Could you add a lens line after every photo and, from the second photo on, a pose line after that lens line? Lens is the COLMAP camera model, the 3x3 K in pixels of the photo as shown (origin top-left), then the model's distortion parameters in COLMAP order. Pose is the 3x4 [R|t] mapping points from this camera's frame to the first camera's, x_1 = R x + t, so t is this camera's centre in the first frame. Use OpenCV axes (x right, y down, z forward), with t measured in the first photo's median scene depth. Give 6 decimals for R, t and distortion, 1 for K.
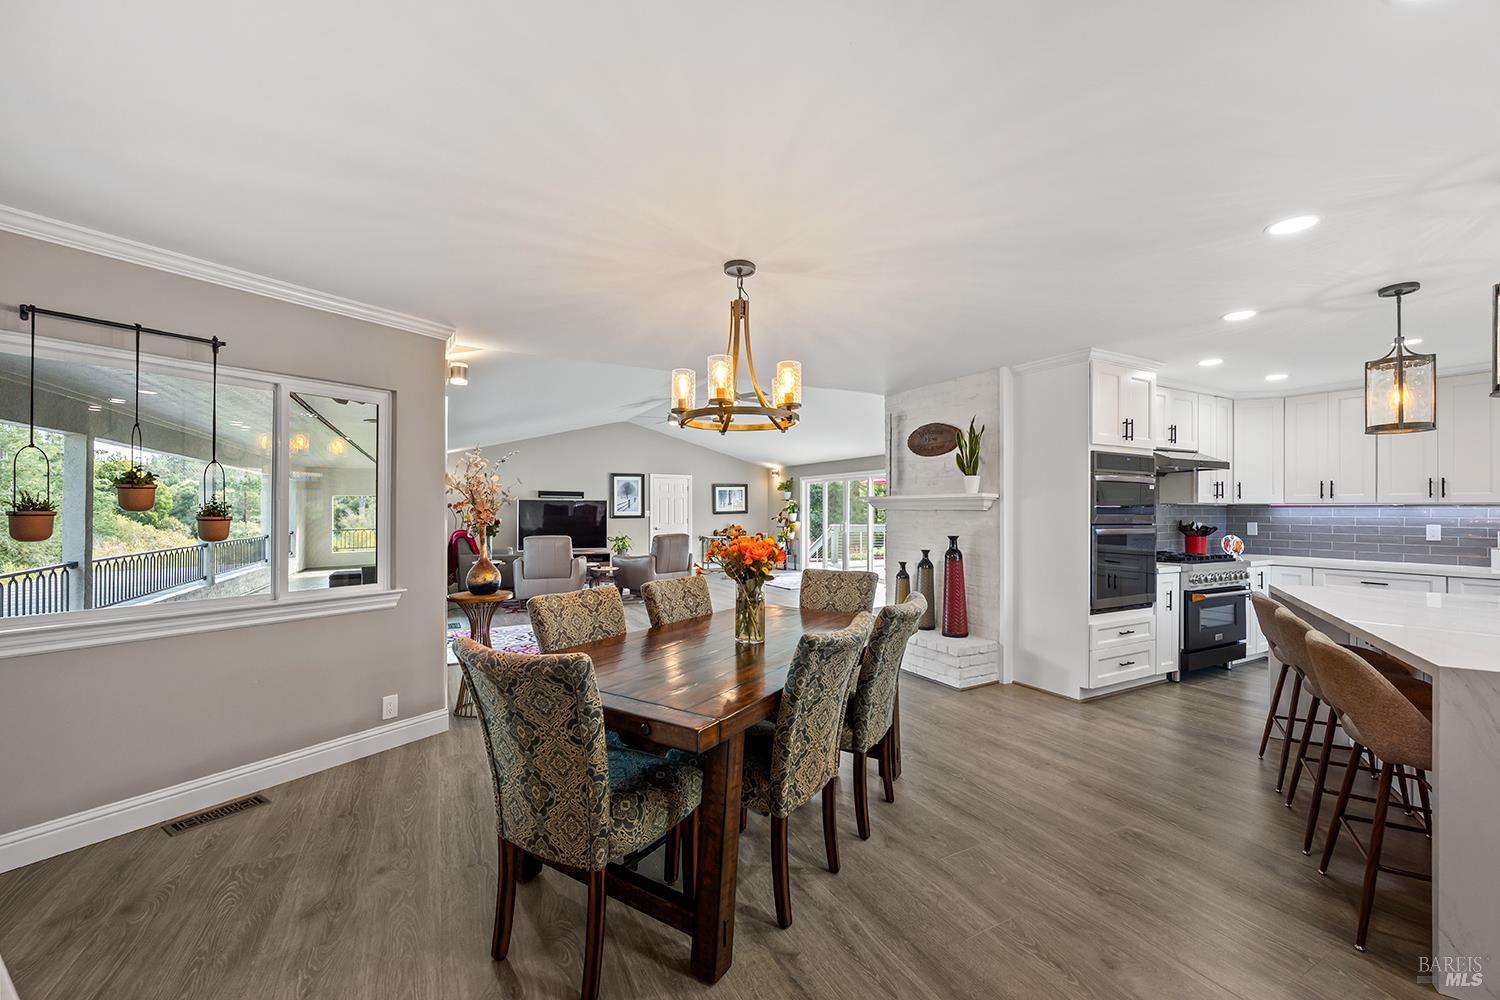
lens RADIAL K [[614.5, 0, 765.9], [0, 614.5, 511.7], [0, 0, 1]] dist [-0.004066, 0.000822]
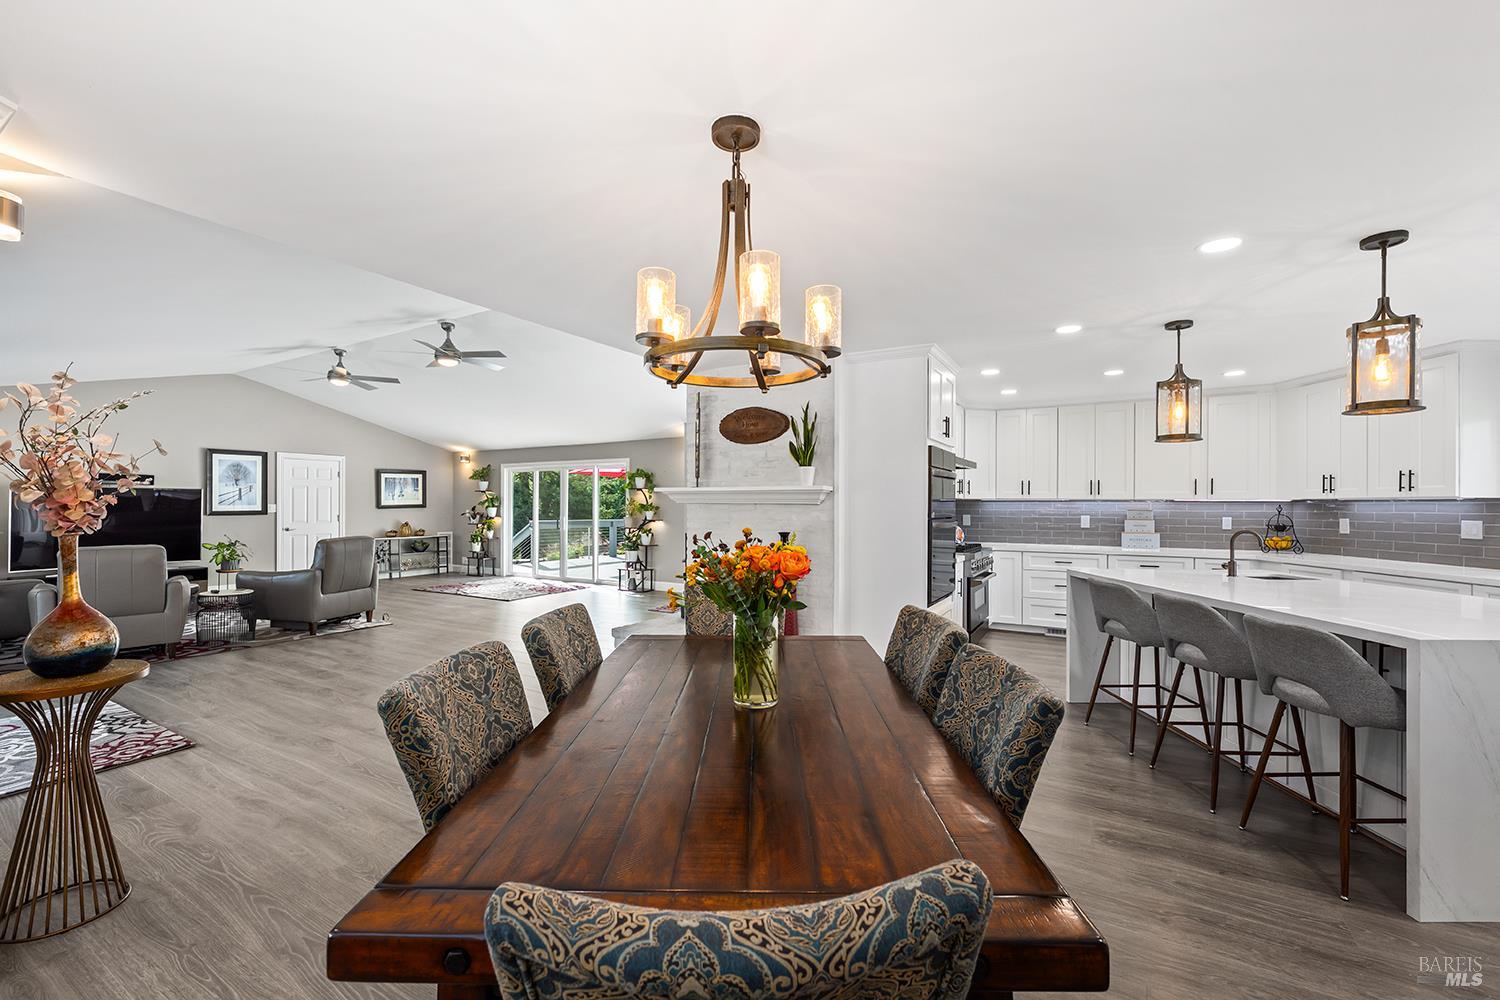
lens RADIAL K [[614.5, 0, 749.0], [0, 614.5, 504.7], [0, 0, 1]] dist [-0.004066, 0.000822]
pose [[0.851112, 0.000536, 0.524984, -0.203247], [-0.000019, 1.000000, -0.000990, -0.000553], [-0.524984, 0.000832, 0.851111, 0.237524]]
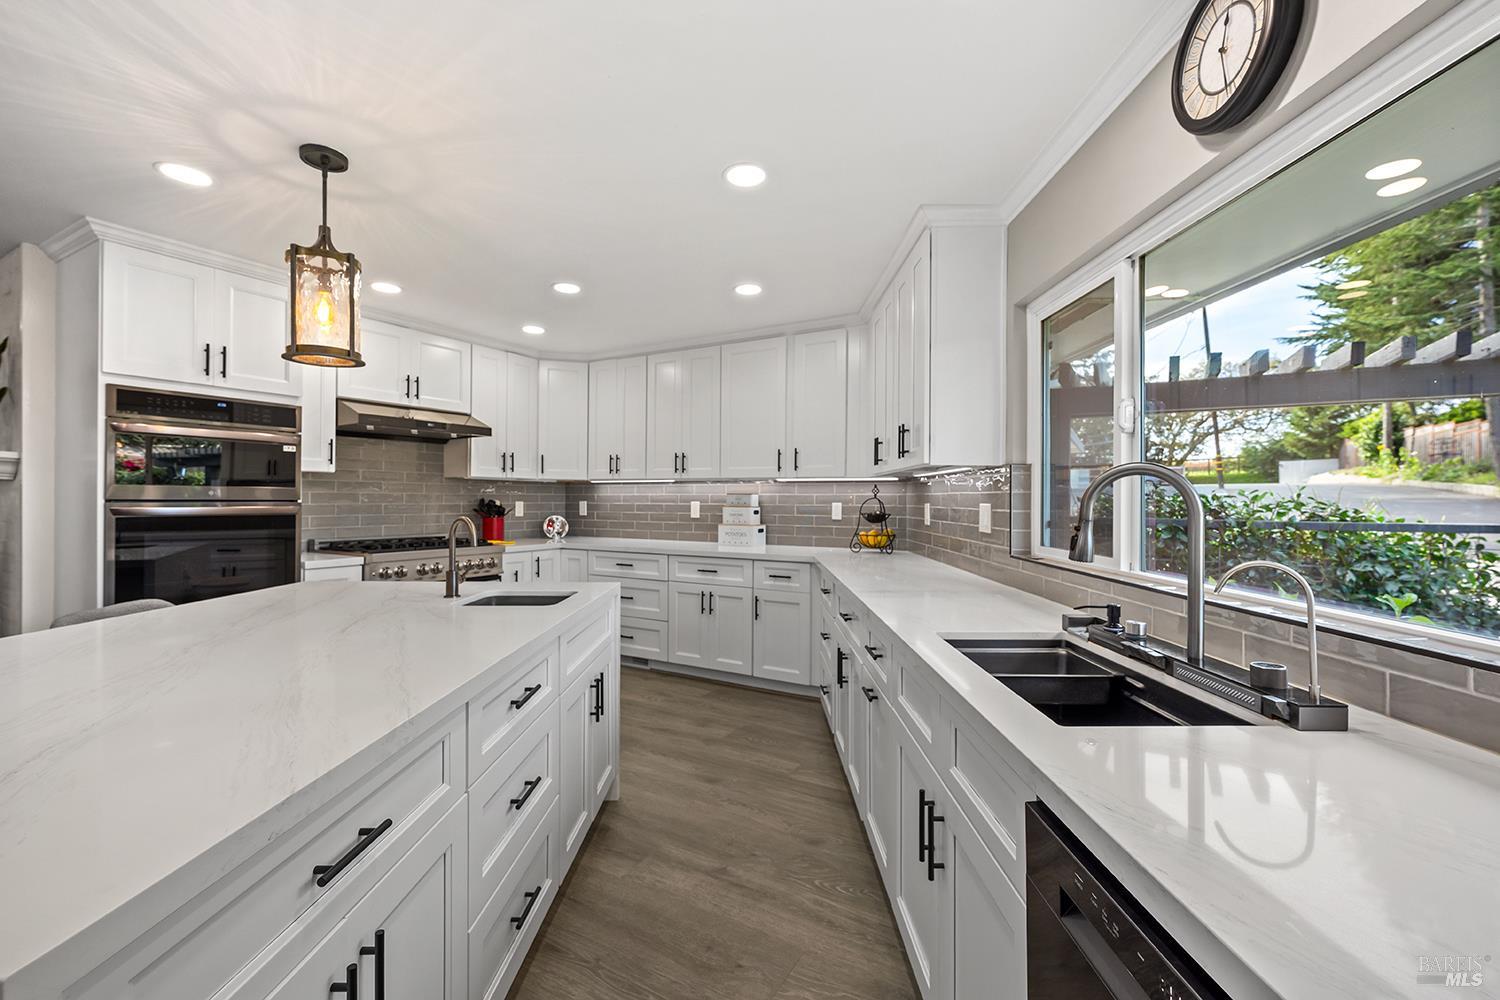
lens RADIAL K [[642.2, 0, 762.5], [0, 642.2, 495.4], [0, 0, 1]] dist [-0.001985, -0.000306]
pose [[0.851020, 0.002246, 0.525128, 0.589936], [-0.000434, 0.999994, -0.003574, 0.013841], [-0.525133, 0.002813, 0.851016, 0.063351]]
